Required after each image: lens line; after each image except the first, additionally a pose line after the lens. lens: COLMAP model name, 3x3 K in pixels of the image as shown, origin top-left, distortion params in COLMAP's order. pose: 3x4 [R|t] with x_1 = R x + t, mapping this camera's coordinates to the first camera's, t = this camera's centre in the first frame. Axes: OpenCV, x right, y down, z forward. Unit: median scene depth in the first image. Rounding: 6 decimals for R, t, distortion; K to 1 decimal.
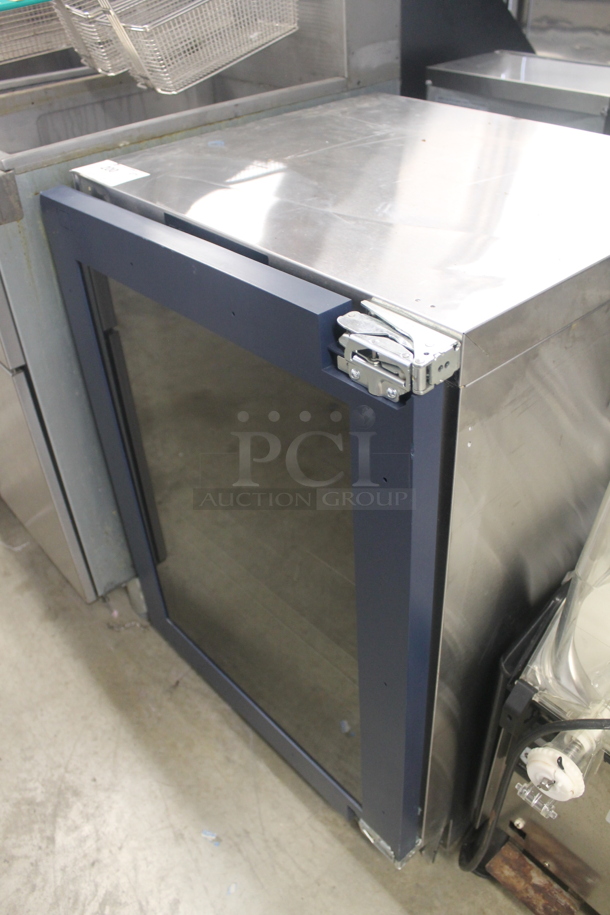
lens RADIAL K [[768.0, 0, 308.8], [0, 768.0, 455.4], [0, 0, 1]] dist [-0.187832, 0.134459]
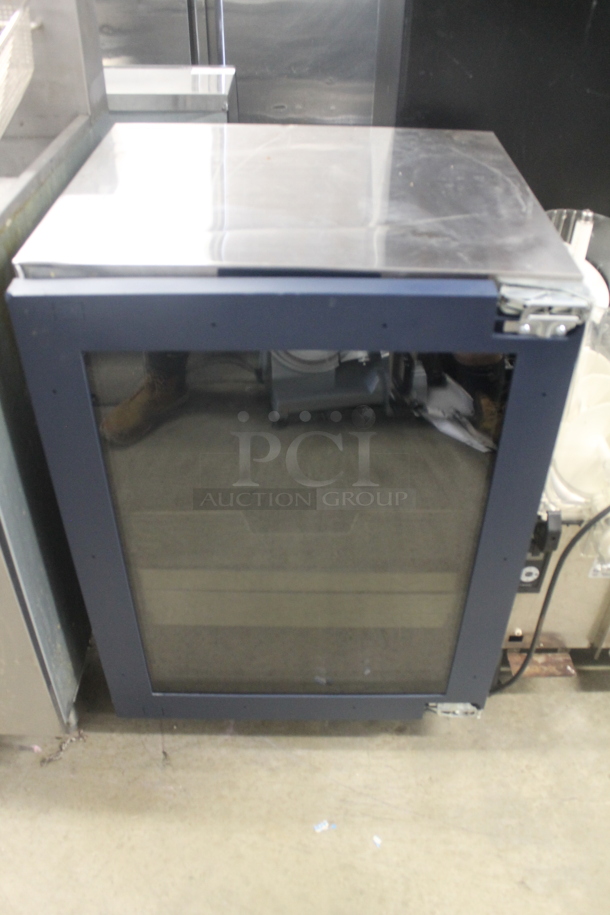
lens RADIAL K [[768.0, 0, 308.8], [0, 768.0, 455.4], [0, 0, 1]] dist [-0.187832, 0.134459]
pose [[0.659788, -0.419434, 0.623502, -0.575157], [0.410520, 0.896159, 0.168441, -0.146648], [-0.629407, 0.144825, 0.763461, 0.121400]]
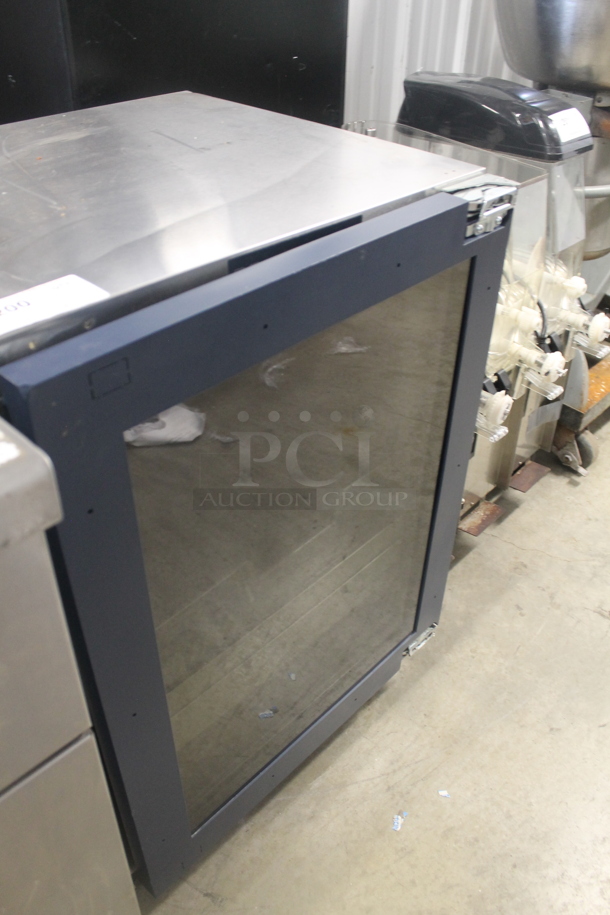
lens RADIAL K [[768.0, 0, 308.8], [0, 768.0, 455.4], [0, 0, 1]] dist [-0.187832, 0.134459]
pose [[-0.099801, -0.561511, 0.821429, -0.650783], [0.582408, 0.636386, 0.505780, -0.367161], [-0.806747, 0.528884, 0.263517, 0.561095]]
